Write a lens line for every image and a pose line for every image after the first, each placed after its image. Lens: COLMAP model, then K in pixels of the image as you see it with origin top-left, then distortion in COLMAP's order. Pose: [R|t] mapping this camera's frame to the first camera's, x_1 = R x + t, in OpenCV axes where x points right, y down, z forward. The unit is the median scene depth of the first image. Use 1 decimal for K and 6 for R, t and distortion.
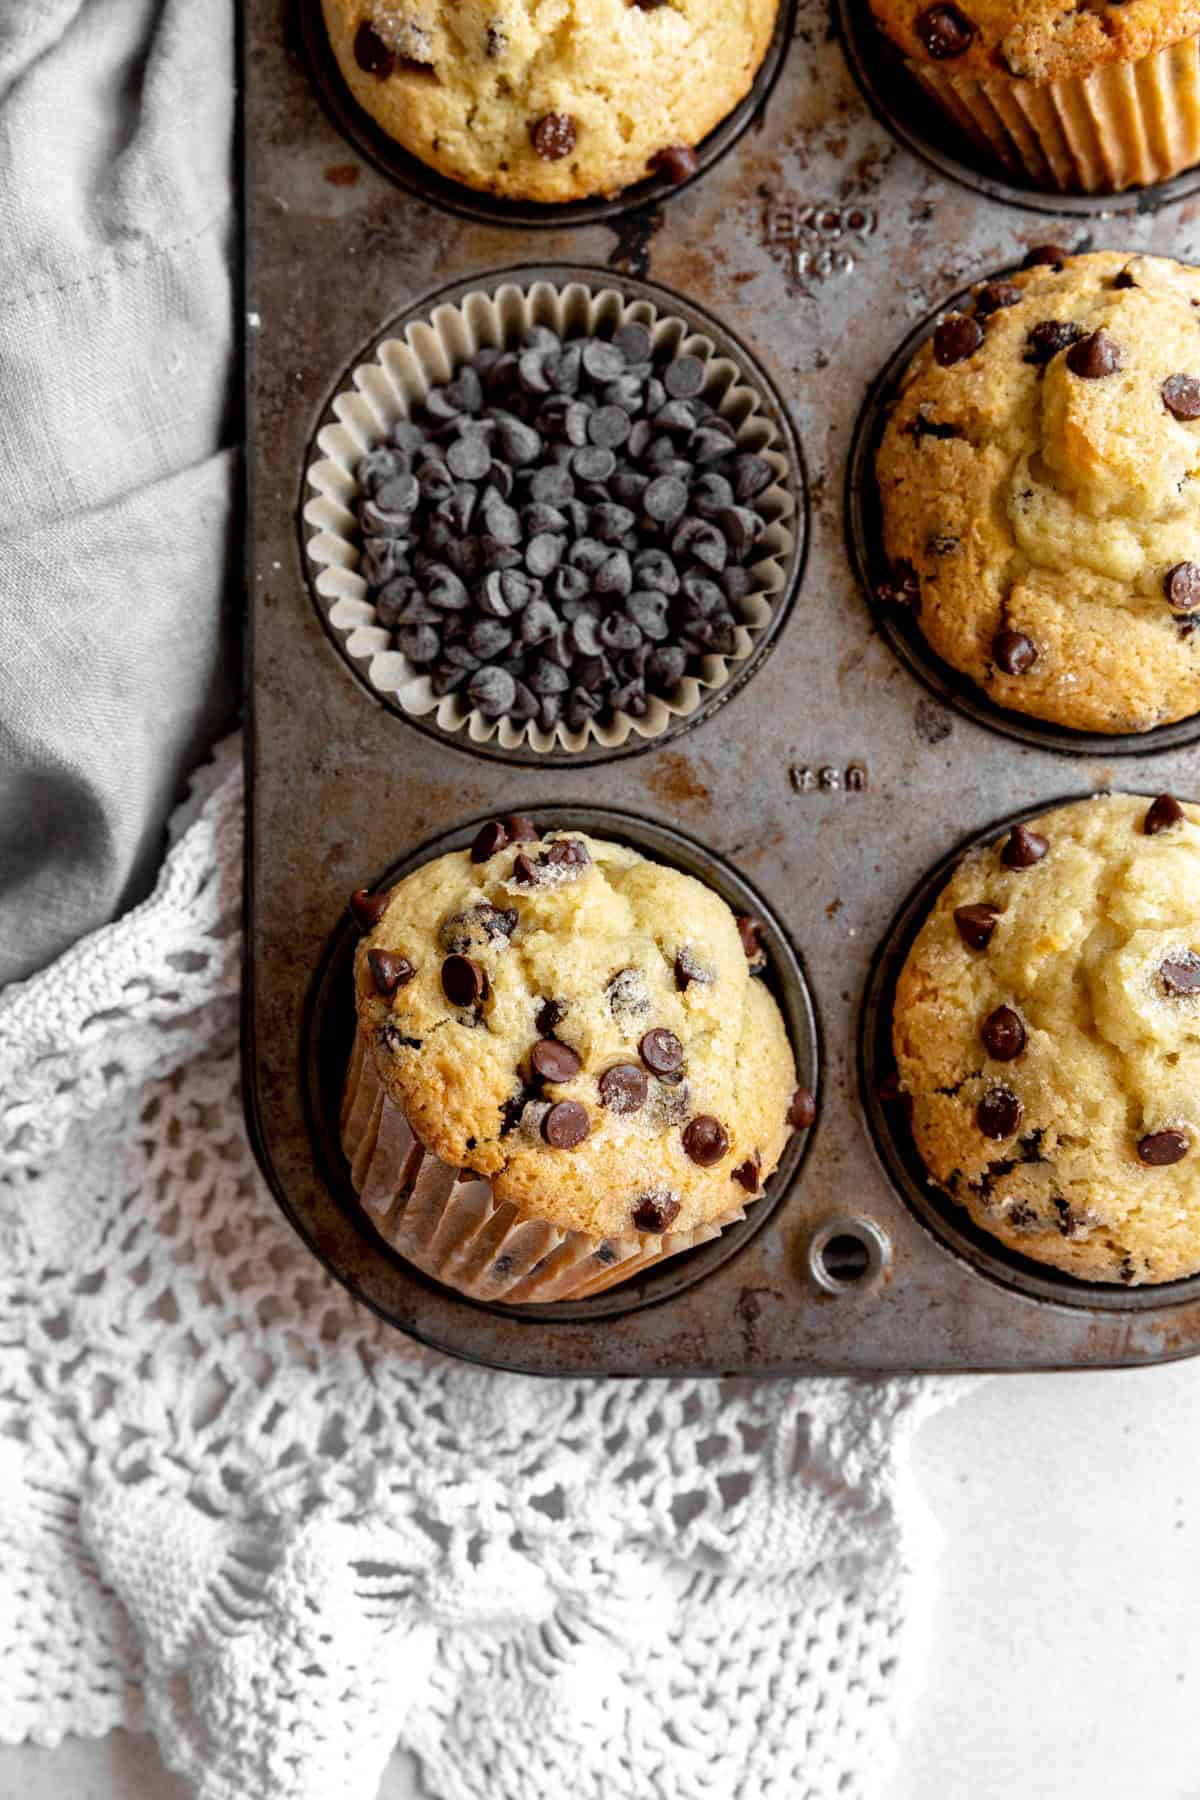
lens RADIAL K [[2126.6, 0, 600.0], [0, 2126.6, 900.0], [0, 0, 1]] dist [-0.014289, 0.039741]
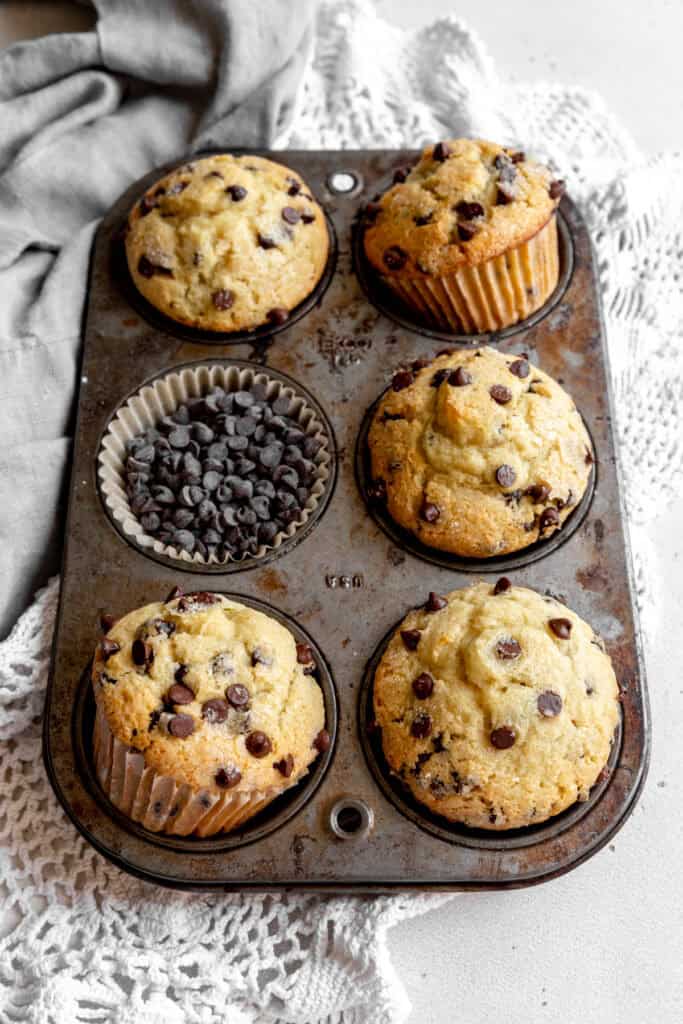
lens RADIAL K [[1200.2, 0, 341.5], [0, 1200.2, 512.0], [0, 0, 1]] dist [-0.014570, 0.032440]
pose [[0.999897, 0.014329, -0.000341, 0.103431], [-0.013492, 0.932877, -0.359943, 0.294101], [-0.004840, 0.359911, 0.932974, -0.098147]]
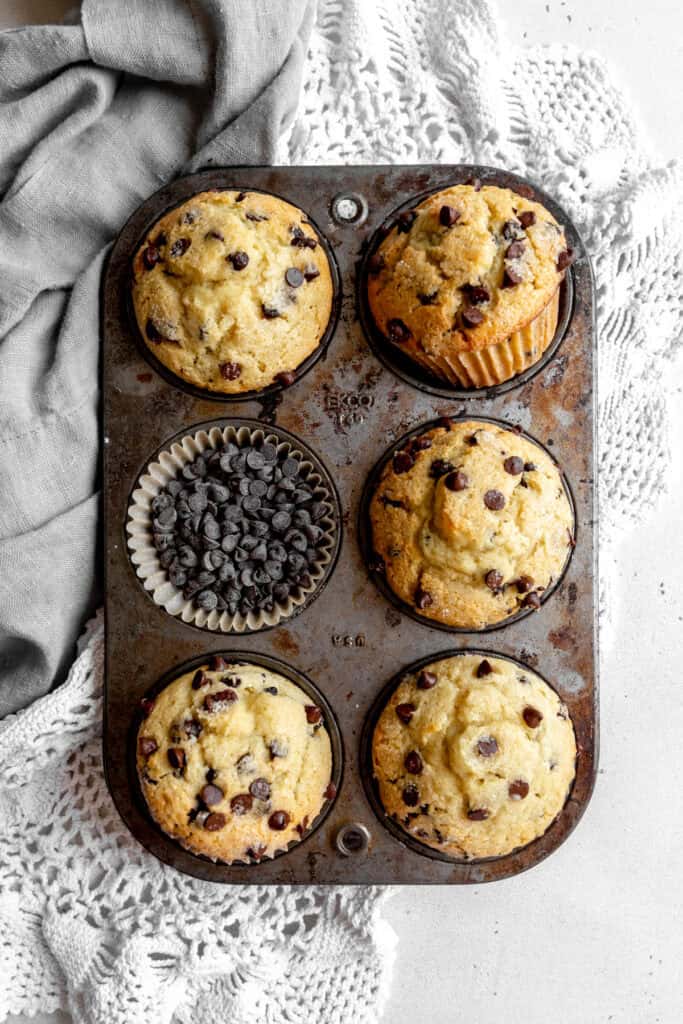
lens RADIAL K [[861.2, 0, 345.7], [0, 861.2, 542.0], [0, 0, 1]] dist [-0.009392, 0.001816]
pose [[0.999913, 0.013011, -0.001935, 0.104312], [-0.012875, 0.998185, 0.058837, -0.222600], [0.002697, -0.058807, 0.998266, 0.049457]]
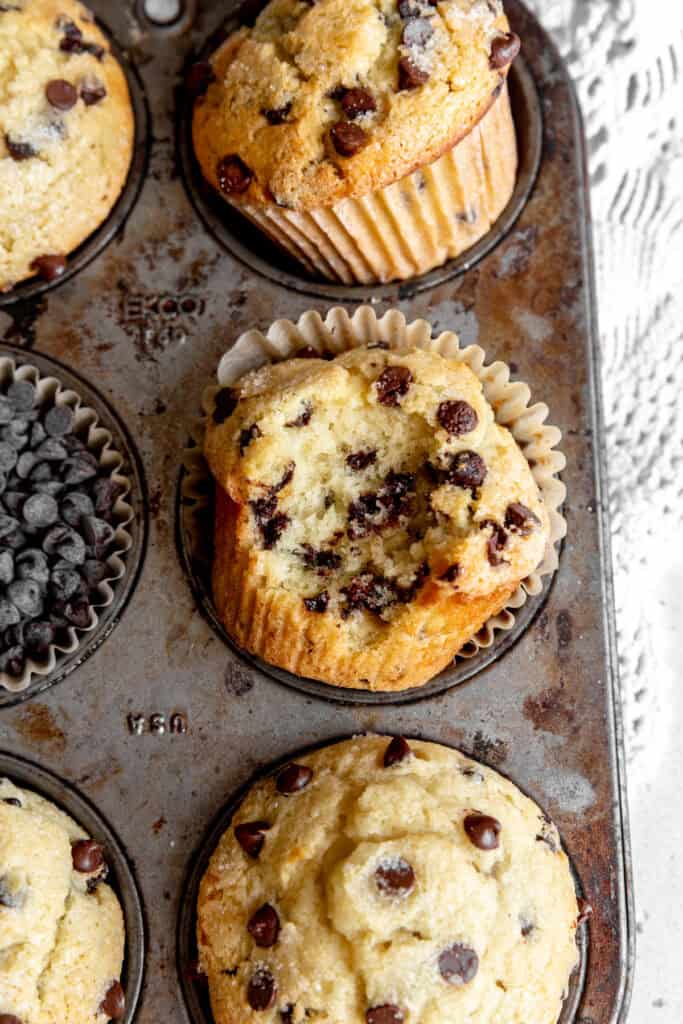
lens RADIAL K [[1715.3, 0, 341.5], [0, 1715.3, 512.0], [0, 0, 1]] dist [-0.018831, 0.055545]
pose [[0.999958, -0.004879, -0.007766, 0.226915], [0.003447, 0.984608, -0.174742, -0.001214], [0.008499, 0.174708, 0.984584, -0.046087]]
